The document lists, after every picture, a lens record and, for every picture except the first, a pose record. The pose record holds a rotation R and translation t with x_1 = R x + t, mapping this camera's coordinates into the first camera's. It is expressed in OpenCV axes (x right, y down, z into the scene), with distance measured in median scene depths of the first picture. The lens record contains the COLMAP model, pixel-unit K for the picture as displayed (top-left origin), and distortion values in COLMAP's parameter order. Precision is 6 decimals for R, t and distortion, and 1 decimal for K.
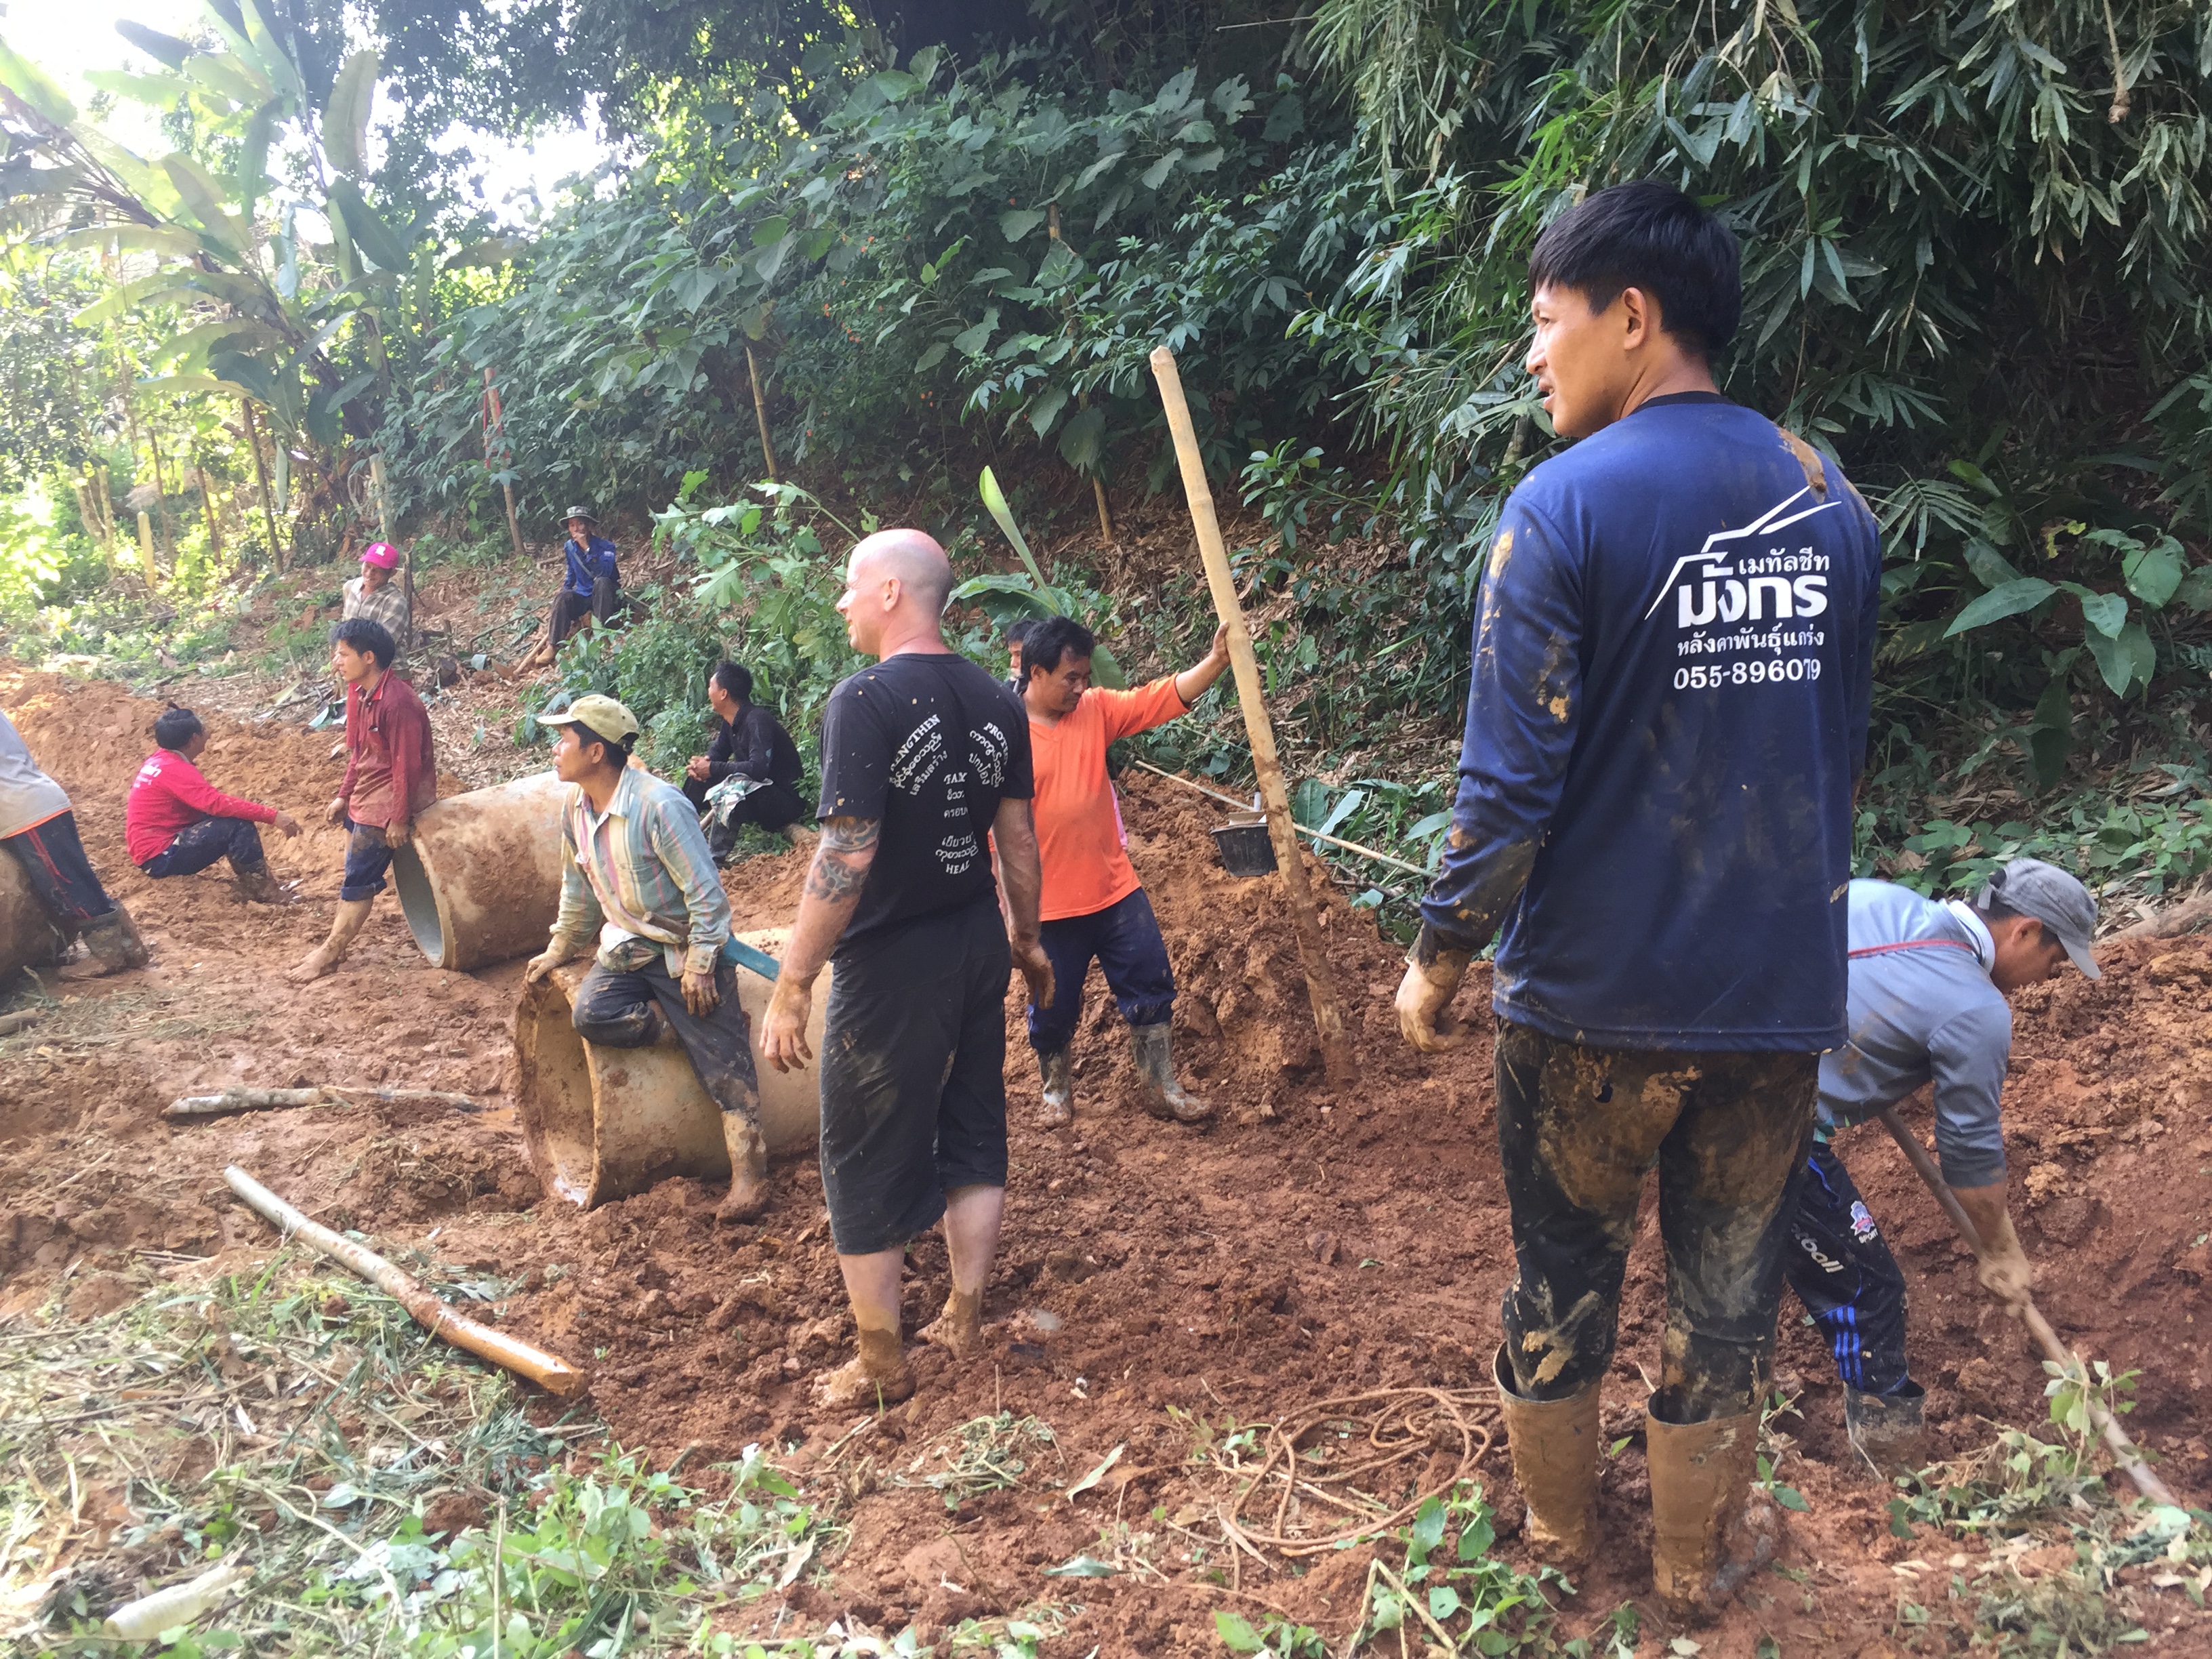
lens RADIAL K [[1924.0, 0, 1112.1], [0, 1924.0, 841.8], [0, 0, 1]] dist [0.098766, -0.128291]
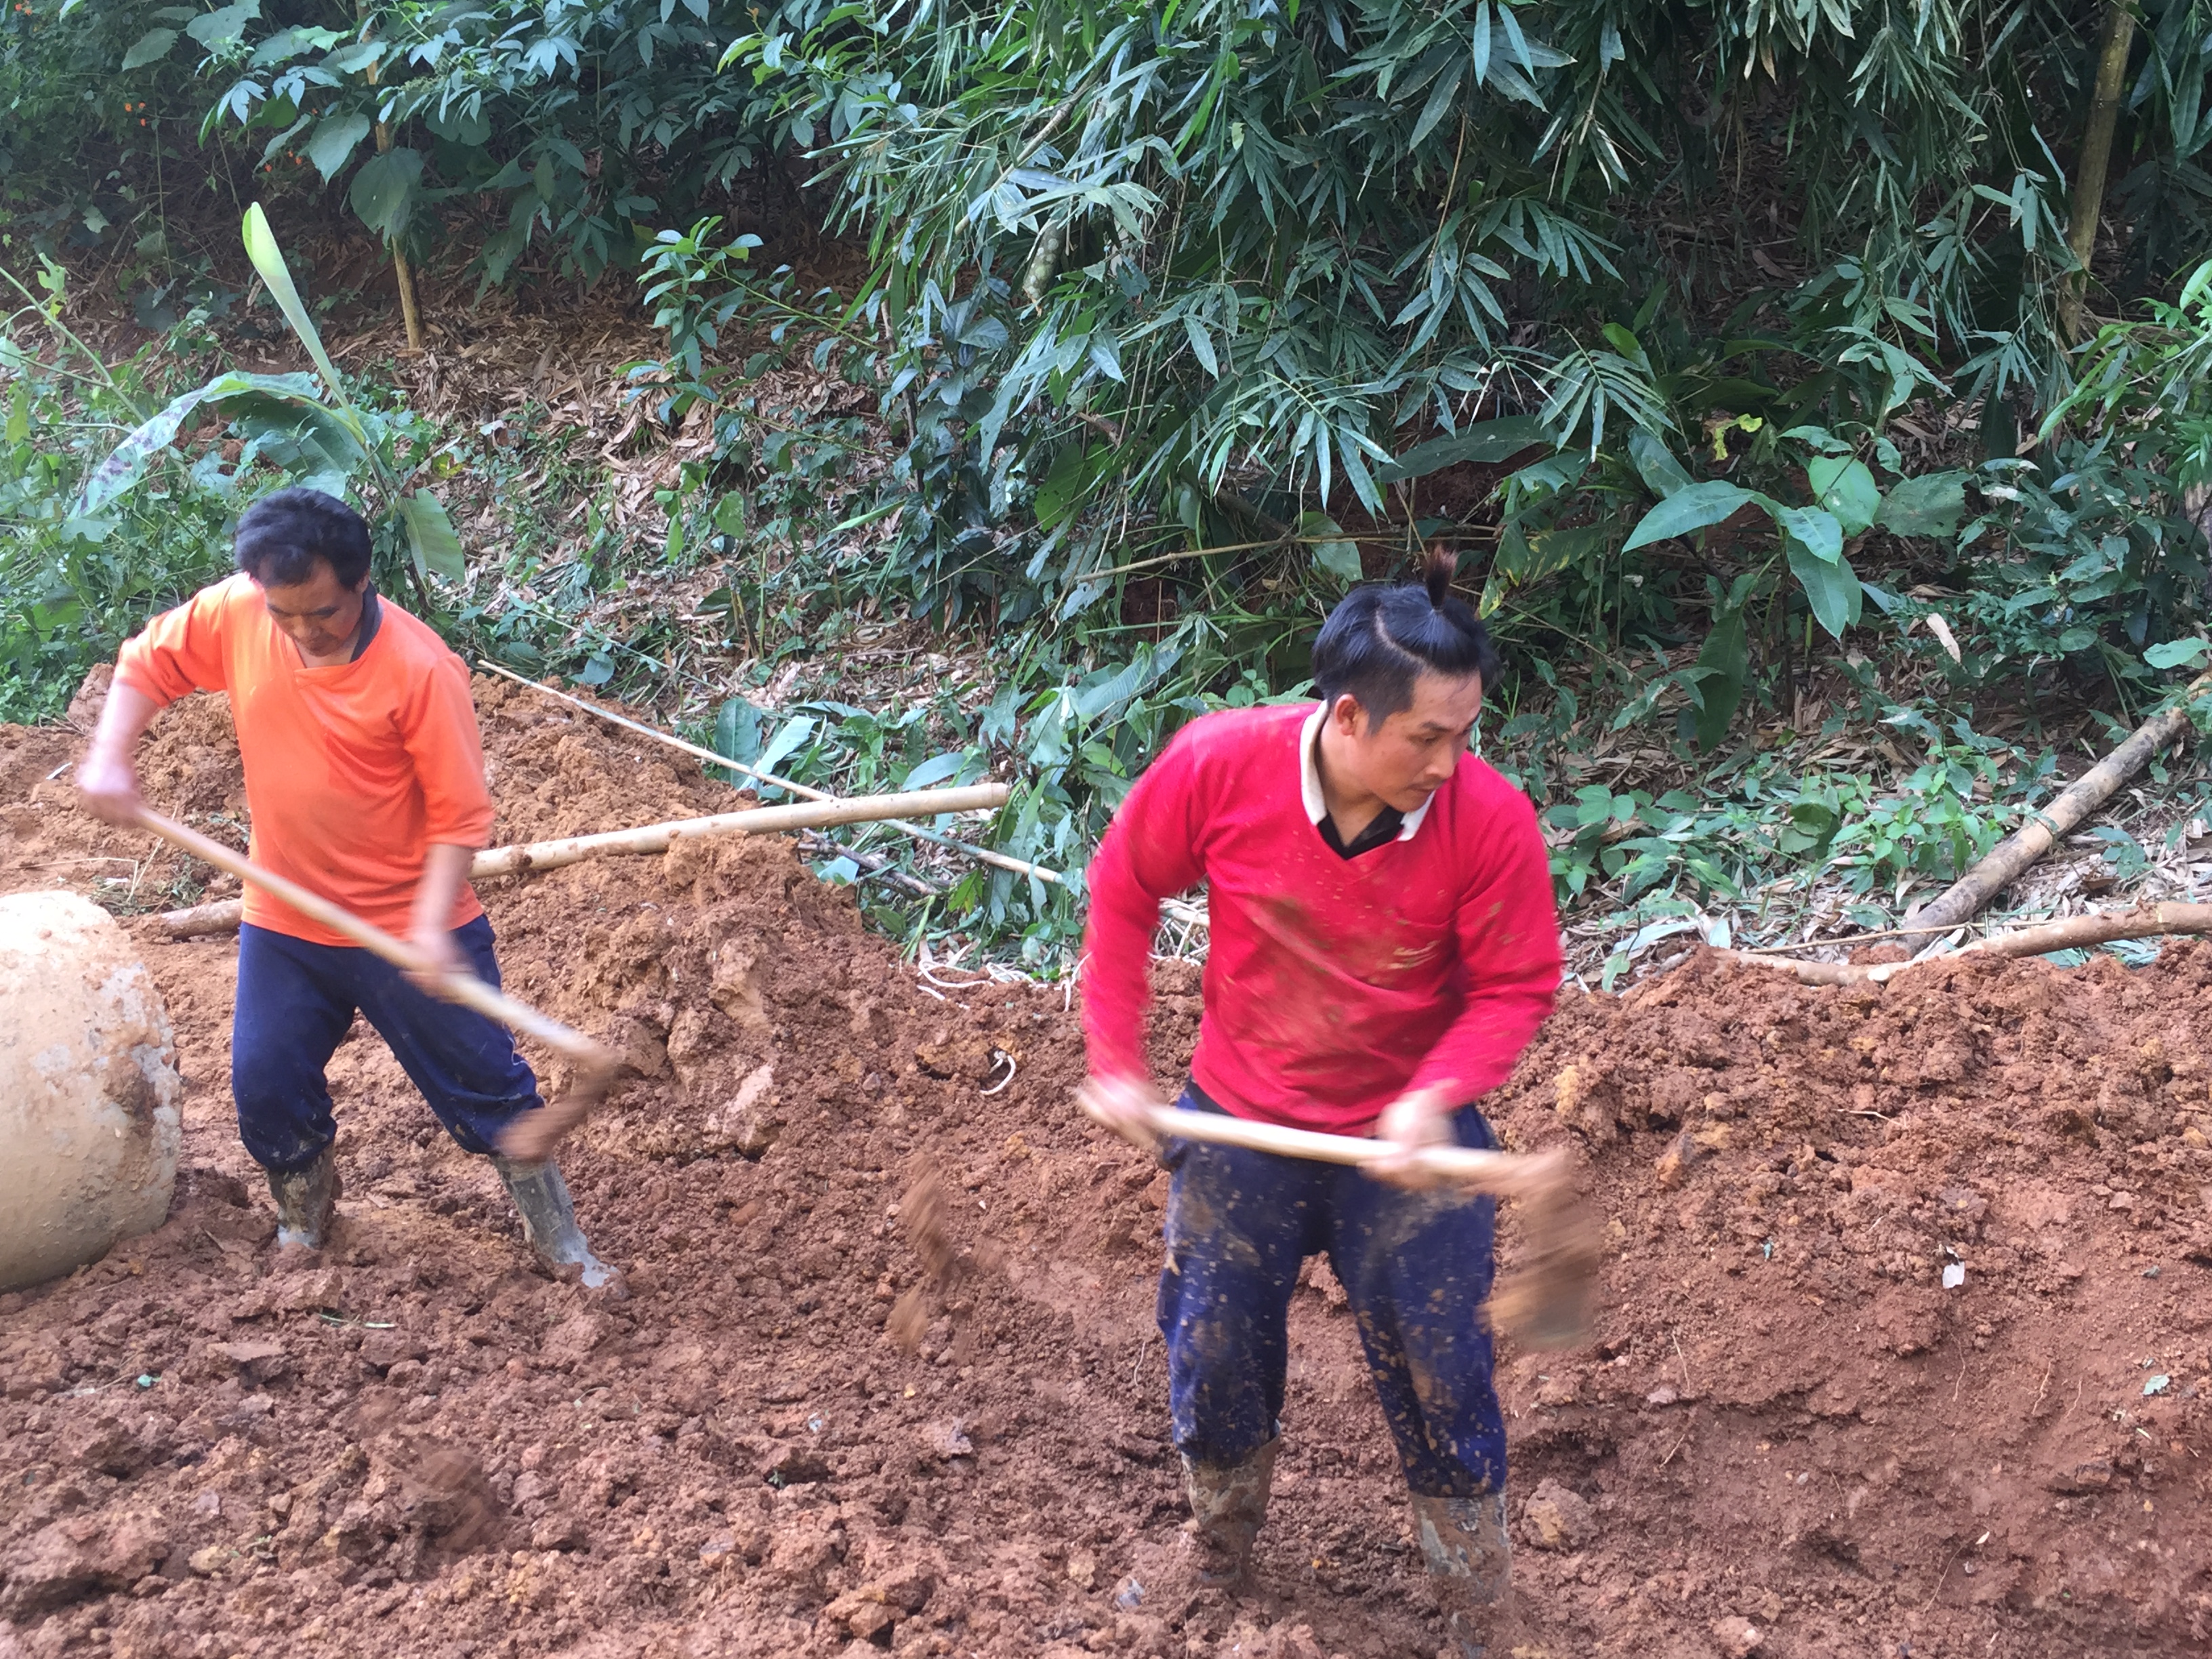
lens RADIAL K [[2308.6, 0, 1117.1], [0, 2308.6, 840.8], [0, 0, 1]] dist [0.051115, 0.000000]
pose [[0.944332, 0.023638, 0.328143, -0.045629], [-0.031683, 0.999314, 0.019190, -0.000578], [-0.327464, -0.028518, 0.944433, 0.149539]]
